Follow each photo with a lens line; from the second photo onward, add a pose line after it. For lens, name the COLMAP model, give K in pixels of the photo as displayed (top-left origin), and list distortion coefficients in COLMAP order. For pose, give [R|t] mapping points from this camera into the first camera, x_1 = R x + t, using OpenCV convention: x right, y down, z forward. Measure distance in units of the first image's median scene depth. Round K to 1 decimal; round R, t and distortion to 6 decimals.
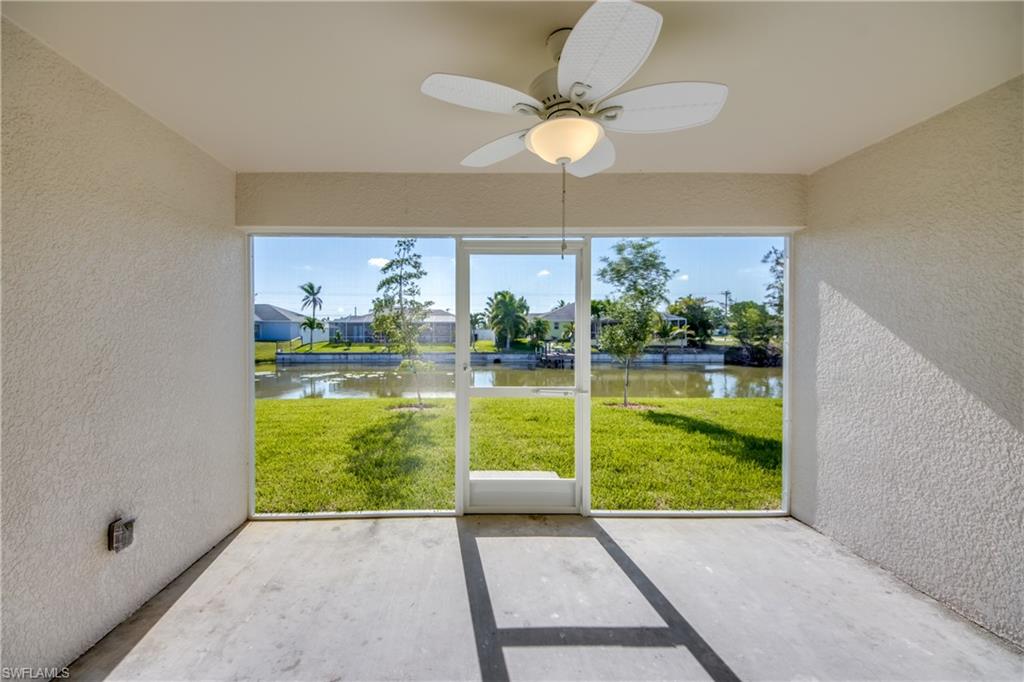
lens RADIAL K [[396.4, 0, 484.4], [0, 396.4, 337.5], [0, 0, 1]] dist [0.019279, -0.013316]
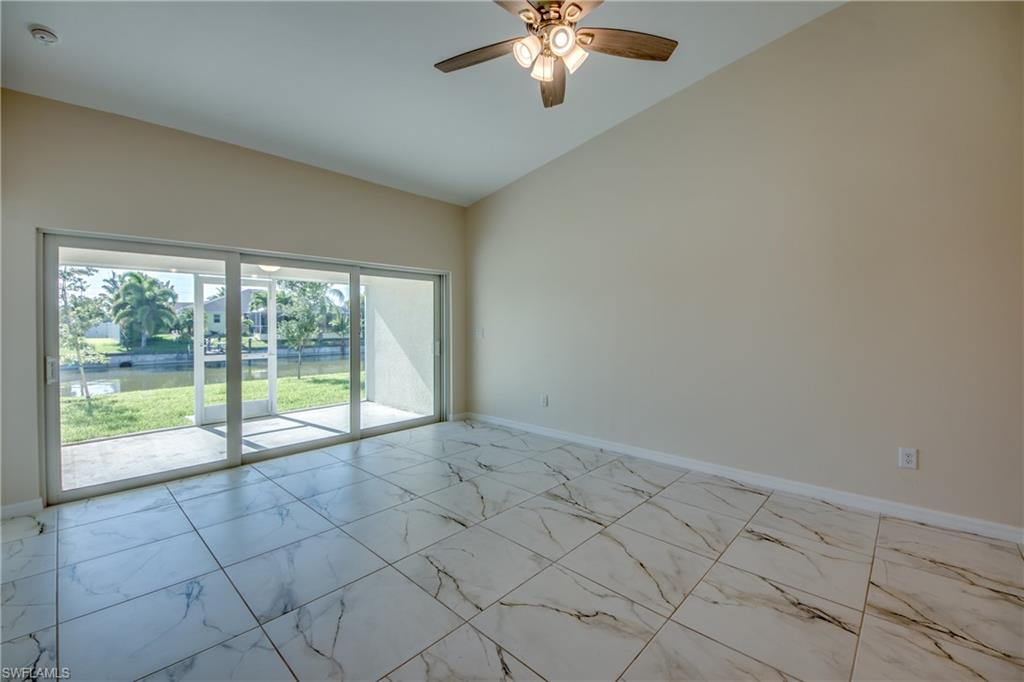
lens RADIAL K [[421.0, 0, 504.4], [0, 421.0, 328.4], [0, 0, 1]] dist [0.012117, -0.010576]
pose [[0.706844, -0.011231, 0.707280, -0.026105], [0.015397, 0.999881, 0.000490, 0.001105], [-0.707202, 0.010544, 0.706933, -0.081010]]
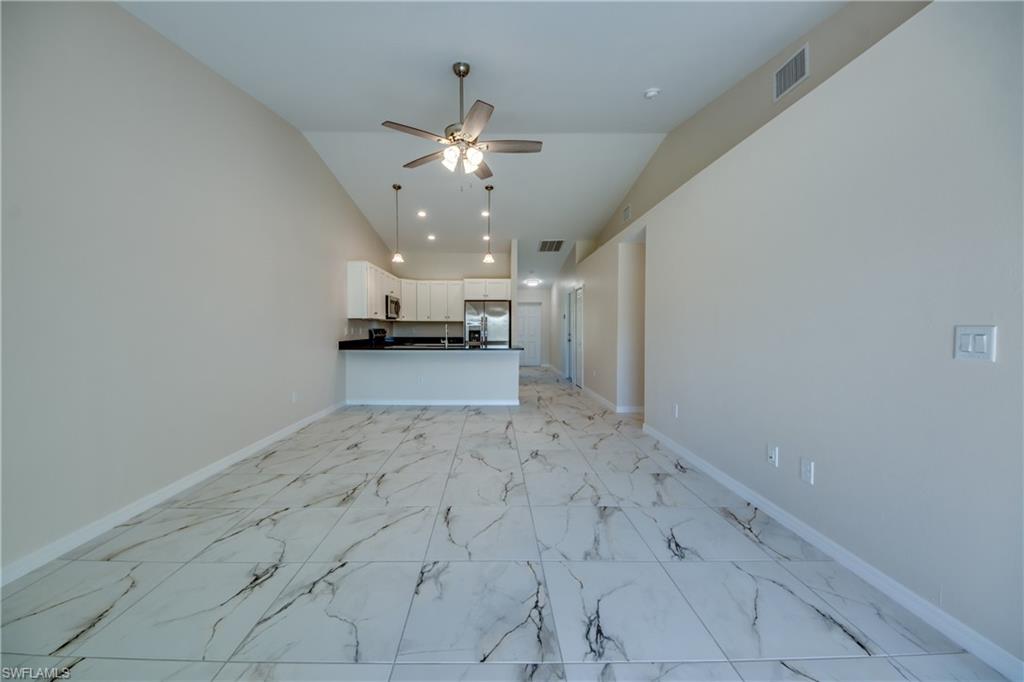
lens RADIAL K [[396.4, 0, 496.3], [0, 396.4, 334.4], [0, 0, 1]] dist [0.019279, -0.013316]
pose [[-0.999945, 0.000744, 0.010418, -0.000341], [0.001106, 0.999394, 0.034802, 0.000553], [-0.010386, 0.034811, -0.999340, 0.009595]]
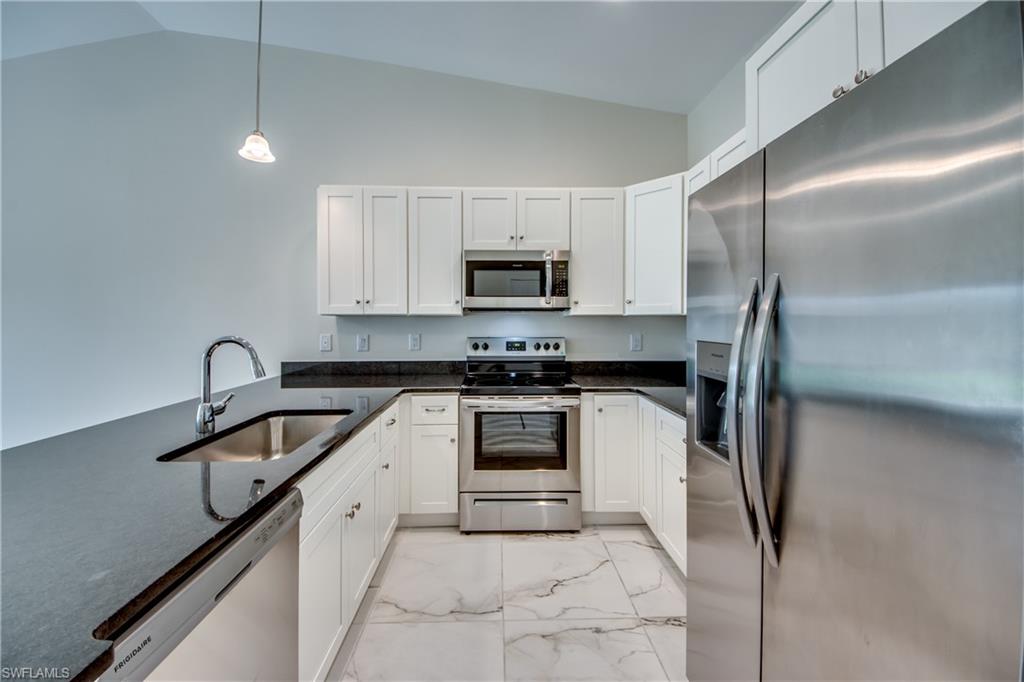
lens RADIAL K [[396.4, 0, 509.3], [0, 396.4, 318.4], [0, 0, 1]] dist [0.019279, -0.013316]
pose [[-0.008409, -0.003800, 0.999957, -0.013166], [0.019512, 0.999802, 0.003963, 0.000592], [-0.999774, 0.019544, -0.008333, -0.136007]]
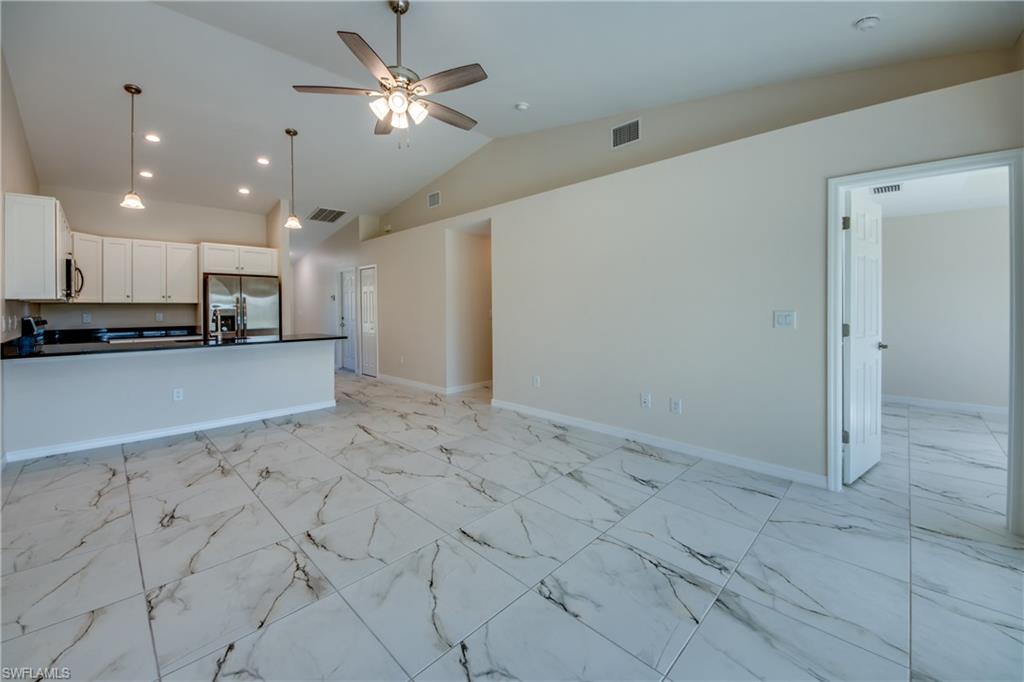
lens RADIAL K [[396.4, 0, 516.8], [0, 396.4, 312.6], [0, 0, 1]] dist [0.019279, -0.013316]
pose [[-0.703235, 0.014370, -0.710812, 0.032829], [-0.006735, 0.999616, 0.026872, -0.000186], [0.710926, 0.023685, -0.702868, -0.006816]]
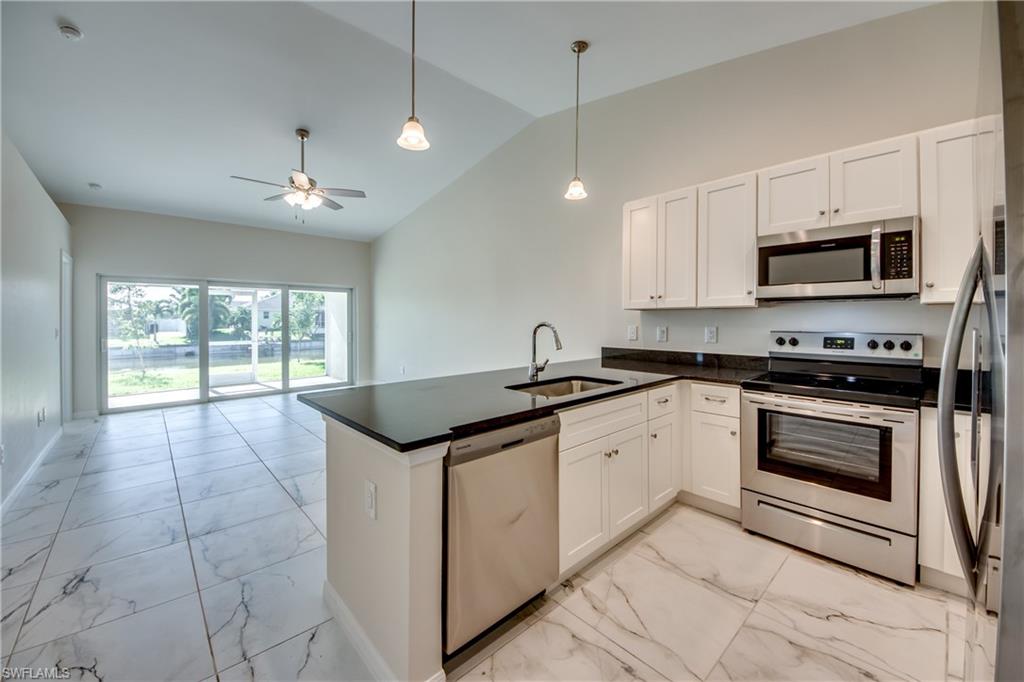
lens RADIAL K [[396.4, 0, 501.2], [0, 396.4, 323.0], [0, 0, 1]] dist [0.019279, -0.013316]
pose [[0.761209, -0.011707, 0.648401, -0.017092], [0.016502, 0.999863, -0.001320, 0.001846], [-0.648296, 0.011704, 0.761298, -0.147598]]
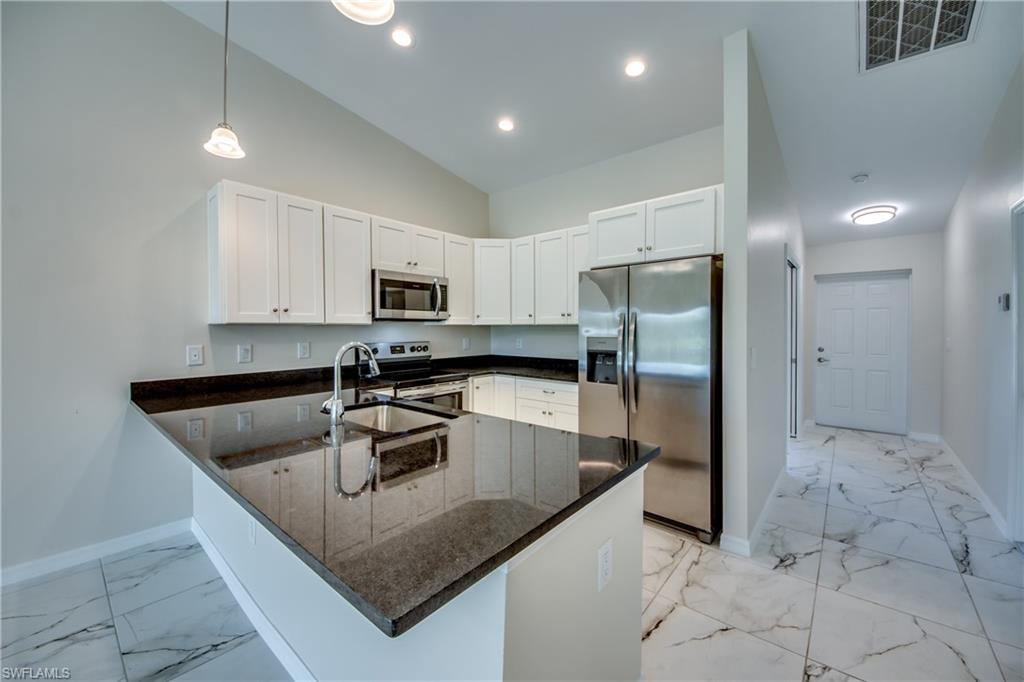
lens RADIAL K [[396.4, 0, 509.9], [0, 396.4, 328.4], [0, 0, 1]] dist [0.019279, -0.013316]
pose [[-0.744953, -0.001602, 0.667115, -0.017491], [0.014028, 0.999738, 0.018065, 0.000064], [-0.666969, 0.022816, -0.744736, -0.098326]]
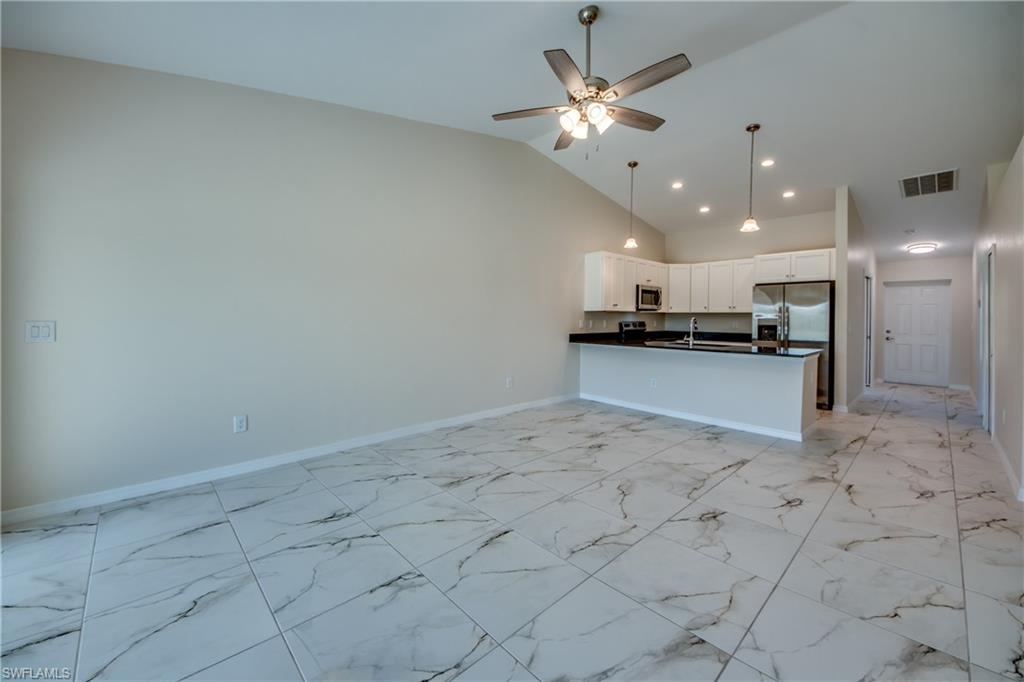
lens RADIAL K [[396.4, 0, 485.2], [0, 396.4, 317.2], [0, 0, 1]] dist [0.019279, -0.013316]
pose [[-0.642681, -0.003530, 0.766125, -0.026498], [0.007927, 0.999905, 0.011257, 0.000146], [-0.766093, 0.013308, -0.642592, -0.010498]]
